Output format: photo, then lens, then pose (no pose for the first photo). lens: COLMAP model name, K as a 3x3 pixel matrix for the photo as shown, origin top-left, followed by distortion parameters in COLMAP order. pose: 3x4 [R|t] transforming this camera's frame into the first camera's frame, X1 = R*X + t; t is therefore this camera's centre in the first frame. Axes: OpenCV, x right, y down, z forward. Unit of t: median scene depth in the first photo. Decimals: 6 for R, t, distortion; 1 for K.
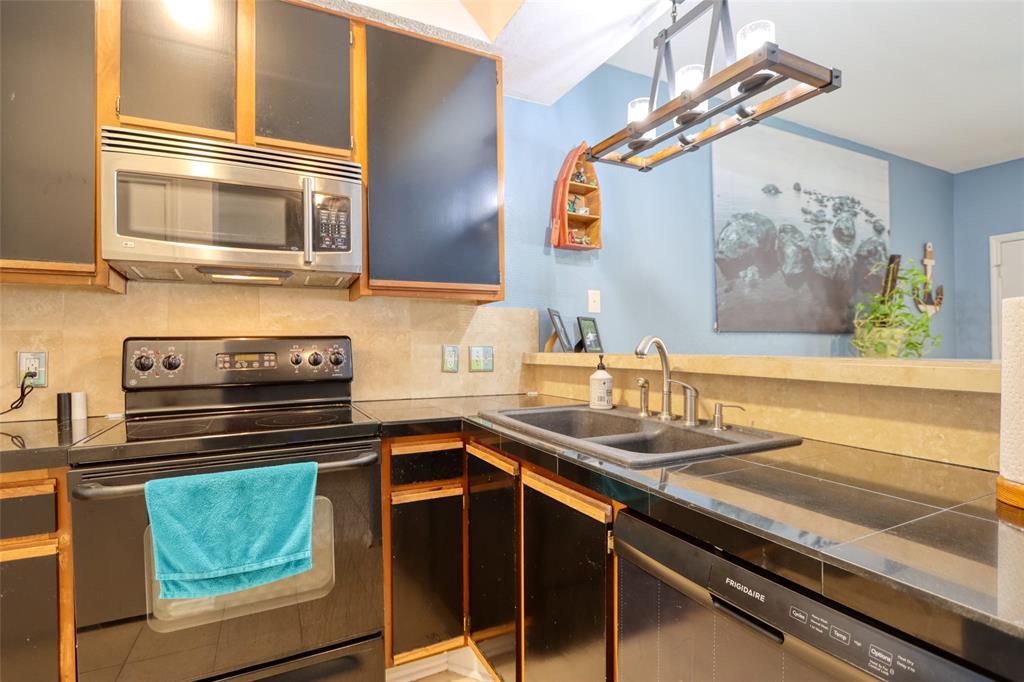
lens RADIAL K [[503.1, 0, 513.1], [0, 503.1, 342.0], [0, 0, 1]] dist [-0.005405, 0.000575]
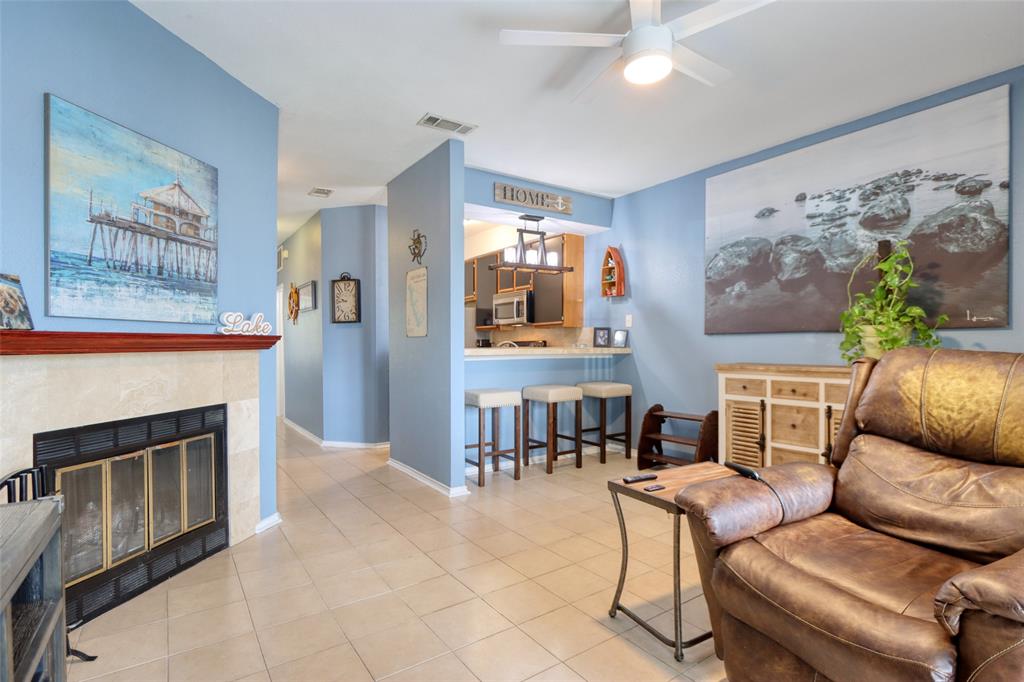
lens RADIAL K [[503.1, 0, 515.7], [0, 503.1, 344.0], [0, 0, 1]] dist [-0.005405, 0.000575]
pose [[0.127681, 0.001561, -0.991814, 1.600140], [0.007776, 0.999966, 0.002575, -0.000193], [0.991785, -0.008041, 0.127665, 0.255631]]
